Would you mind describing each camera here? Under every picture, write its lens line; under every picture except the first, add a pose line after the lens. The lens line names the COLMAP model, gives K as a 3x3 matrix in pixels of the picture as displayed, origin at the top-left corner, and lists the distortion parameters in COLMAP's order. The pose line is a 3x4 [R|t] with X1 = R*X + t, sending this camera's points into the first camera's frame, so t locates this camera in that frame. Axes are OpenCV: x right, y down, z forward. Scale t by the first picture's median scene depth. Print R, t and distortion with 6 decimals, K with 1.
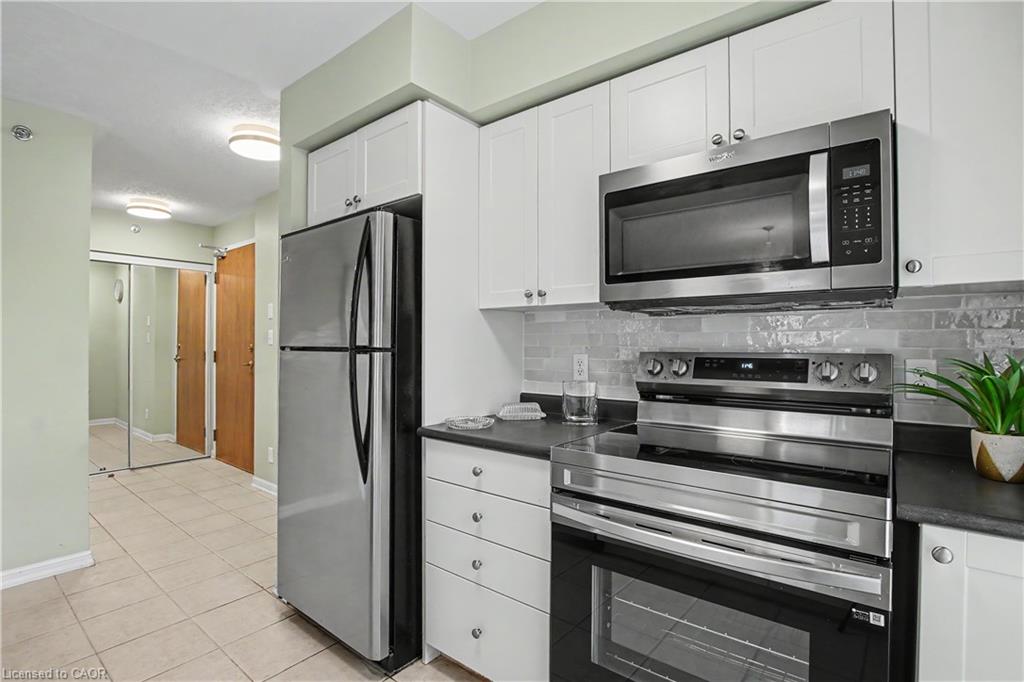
lens RADIAL K [[479.6, 0, 514.4], [0, 479.6, 343.3], [0, 0, 1]] dist [-0.025249, 0.001309]
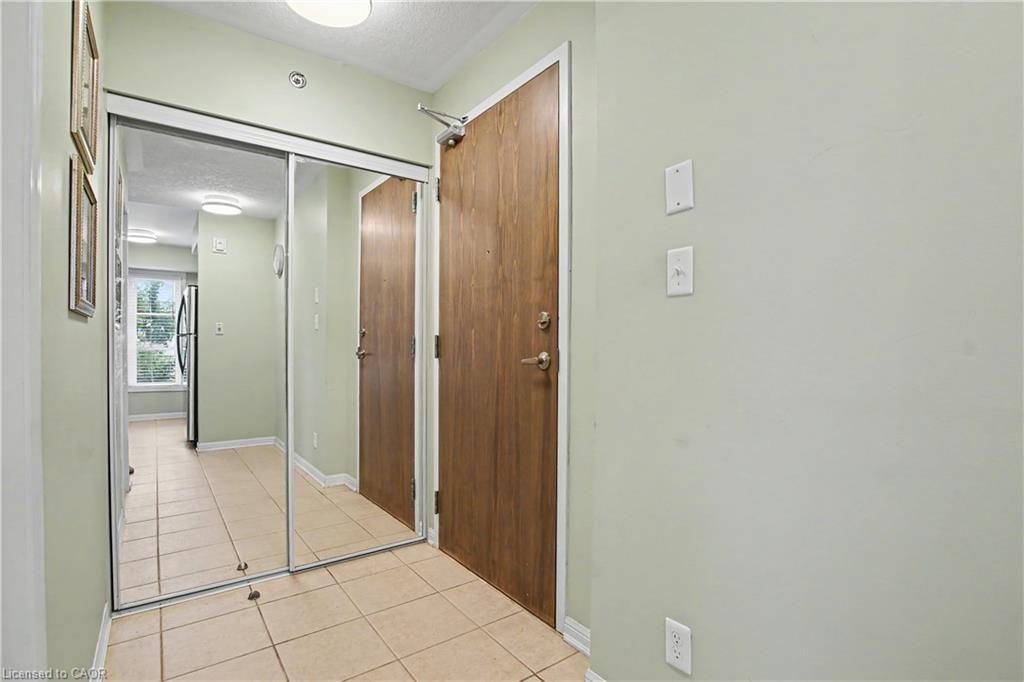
lens RADIAL K [[479.6, 0, 507.6], [0, 479.6, 345.1], [0, 0, 1]] dist [-0.025249, 0.001309]
pose [[0.965187, -0.009092, -0.261404, -0.421995], [0.009586, 0.999954, 0.000616, 0.026196], [0.261387, -0.003101, 0.965229, 0.524981]]
